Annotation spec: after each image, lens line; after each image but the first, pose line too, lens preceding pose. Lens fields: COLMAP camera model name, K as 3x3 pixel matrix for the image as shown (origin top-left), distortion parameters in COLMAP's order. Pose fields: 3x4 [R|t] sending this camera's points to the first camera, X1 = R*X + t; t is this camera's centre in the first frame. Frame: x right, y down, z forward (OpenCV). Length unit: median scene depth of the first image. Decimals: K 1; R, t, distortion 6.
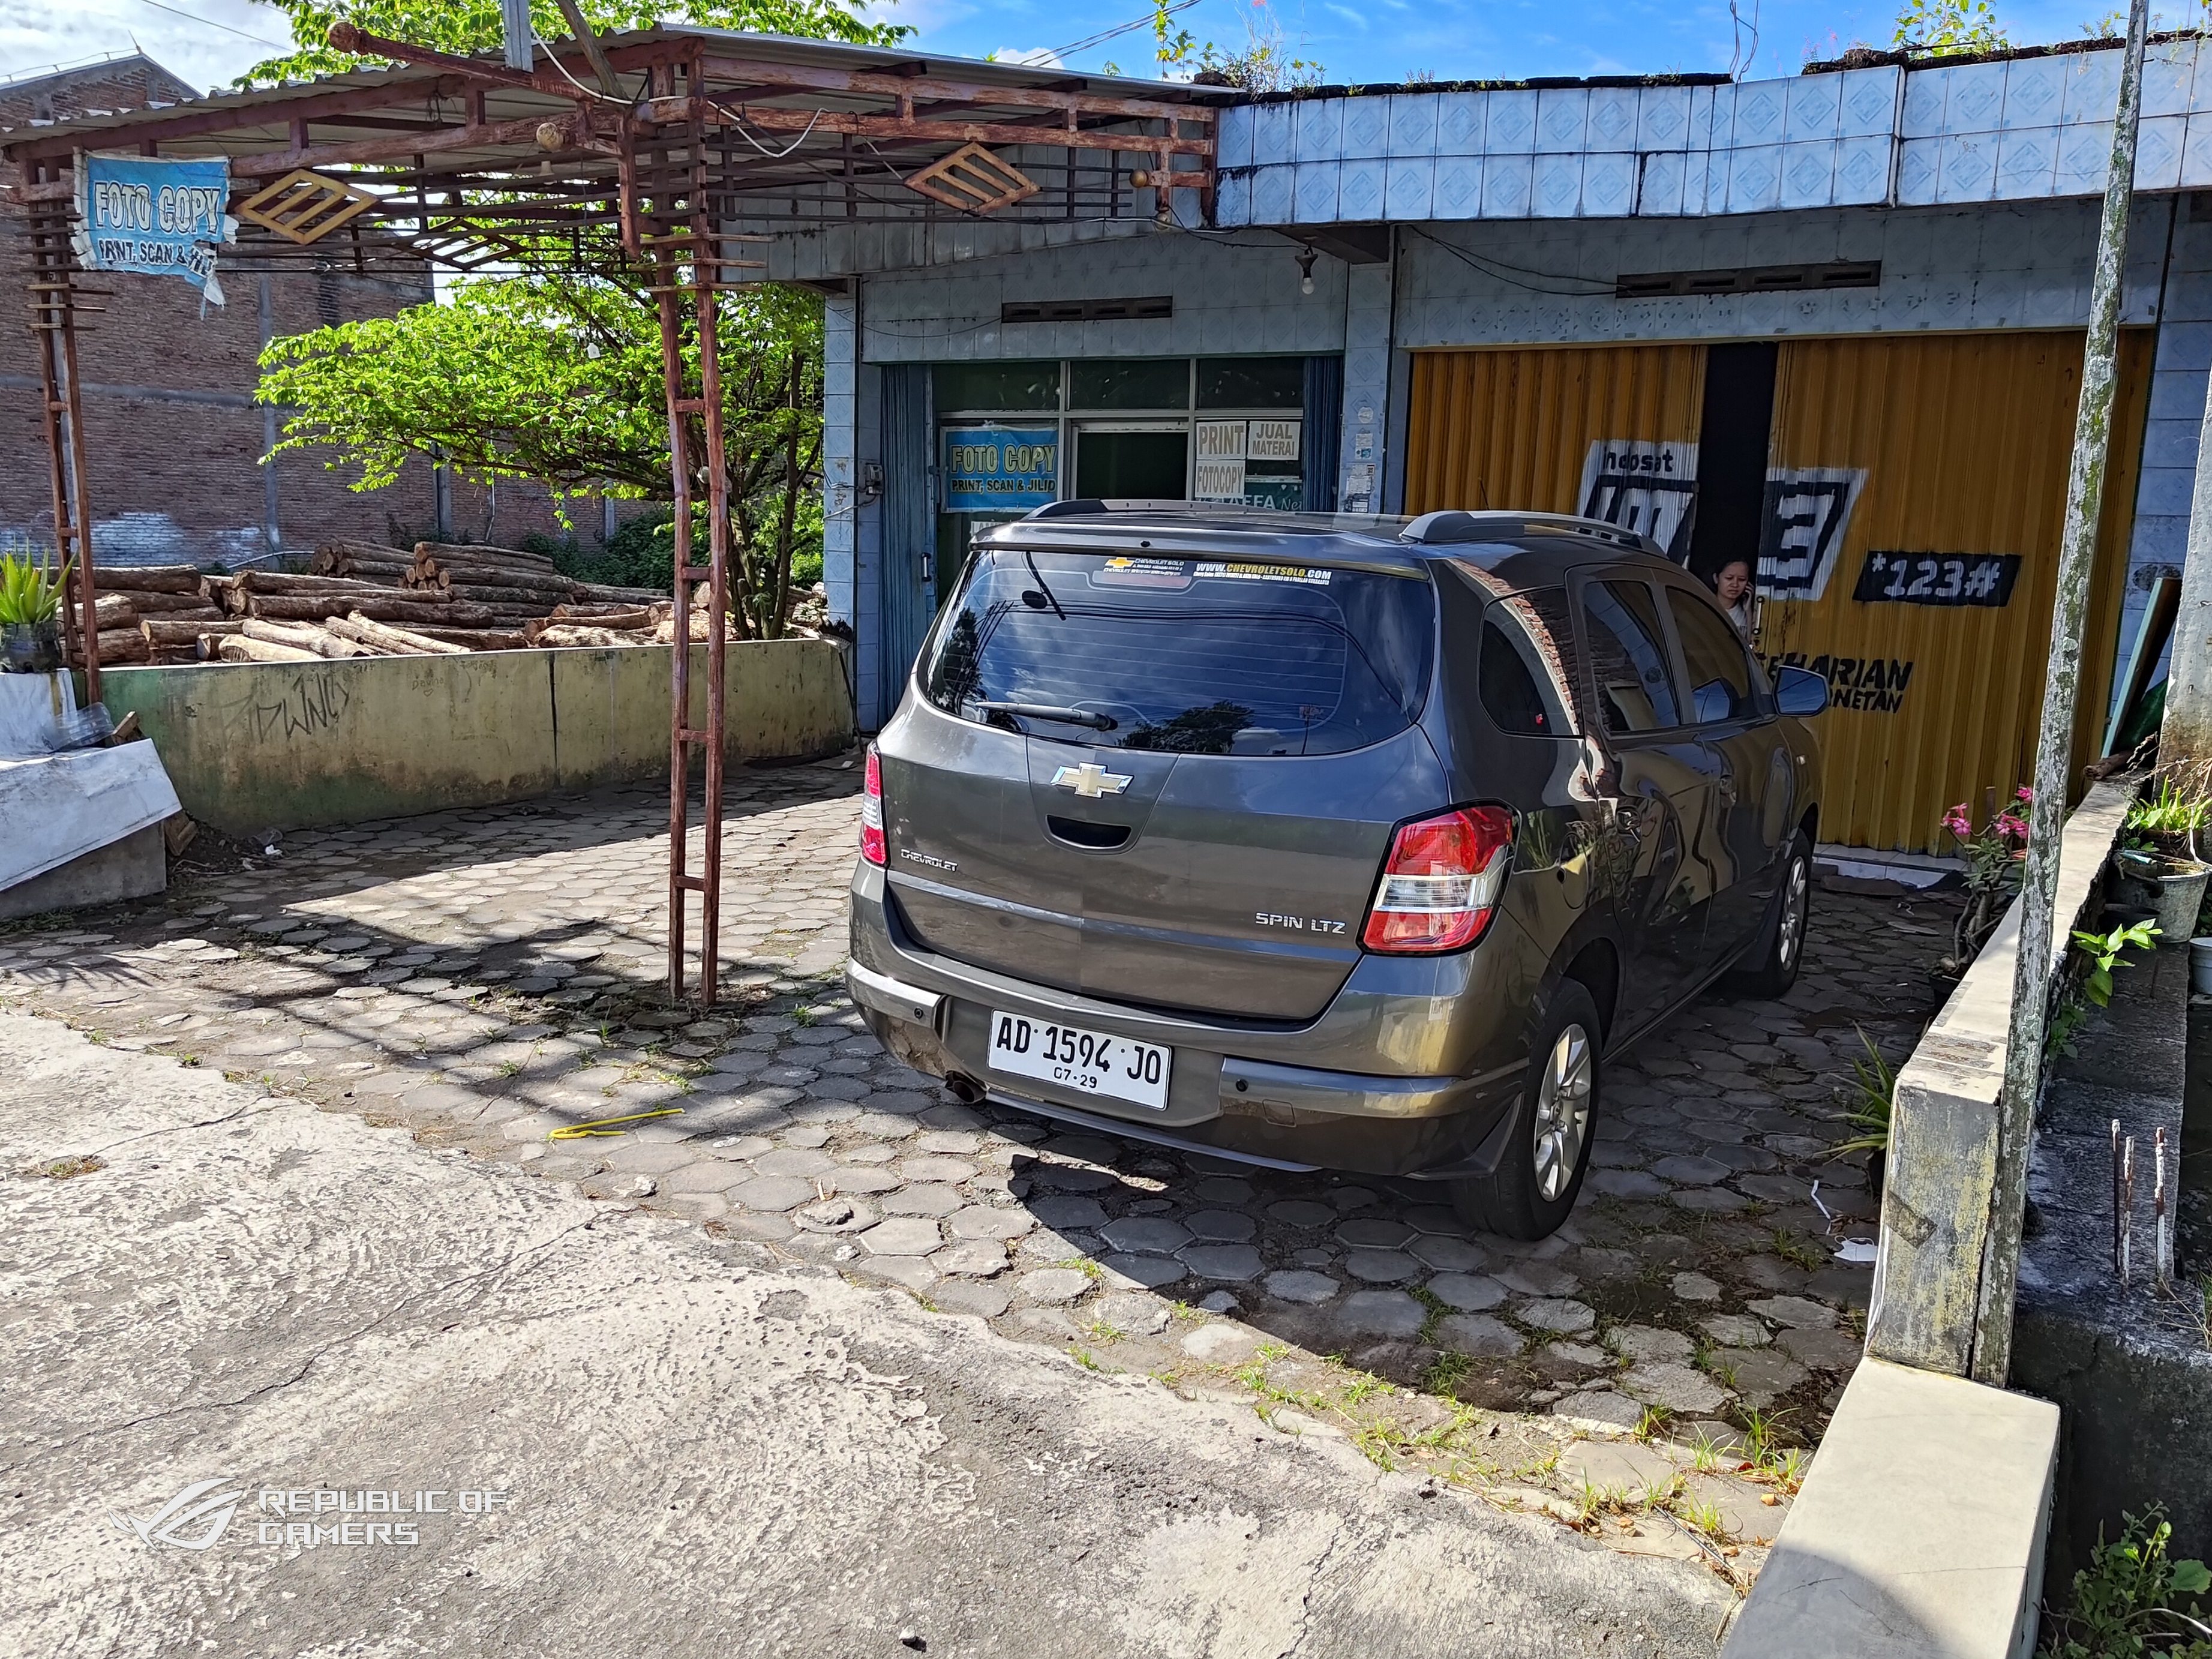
lens RADIAL K [[1788.8, 0, 1145.3], [0, 1788.8, 823.5], [0, 0, 1]] dist [0.066379, -0.074614]
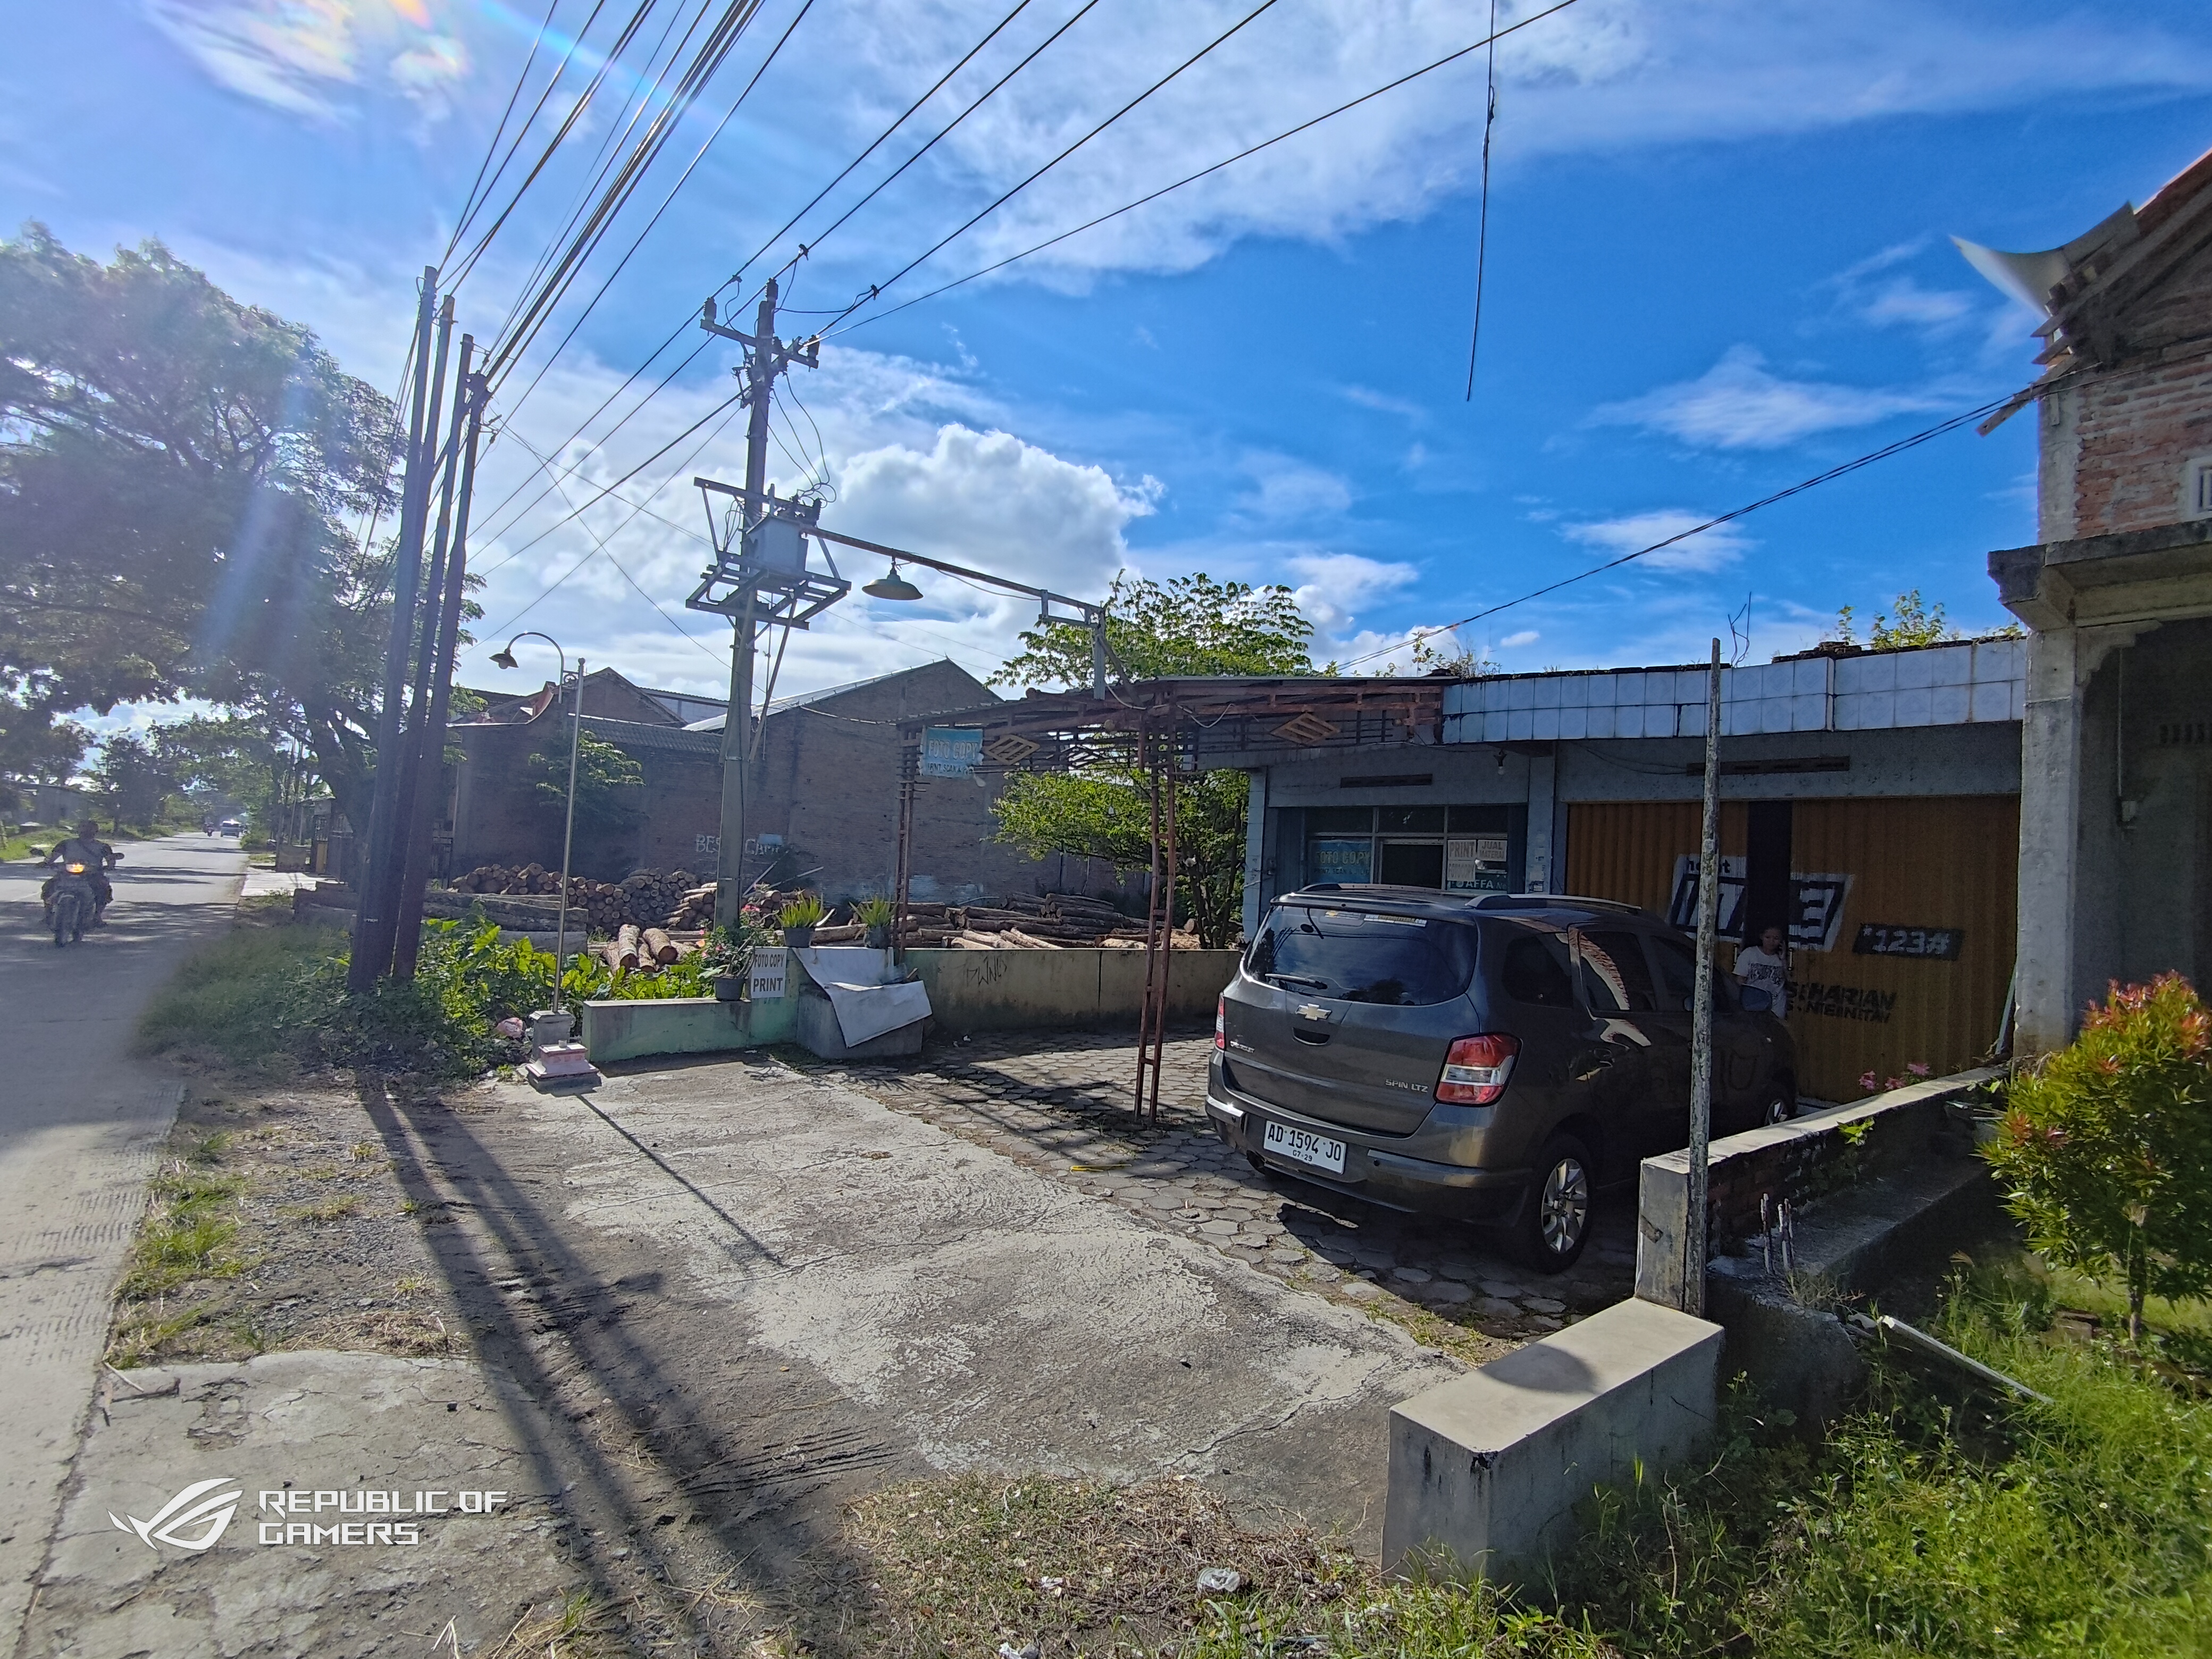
lens RADIAL K [[1085.2, 0, 1106.0], [0, 1085.2, 829.5], [0, 0, 1]] dist [-0.013971, -0.000081]
pose [[0.946153, 0.008042, -0.323621, 0.119601], [-0.078207, 0.975758, -0.204402, 0.037095], [0.314132, 0.218705, 0.923845, -0.260101]]
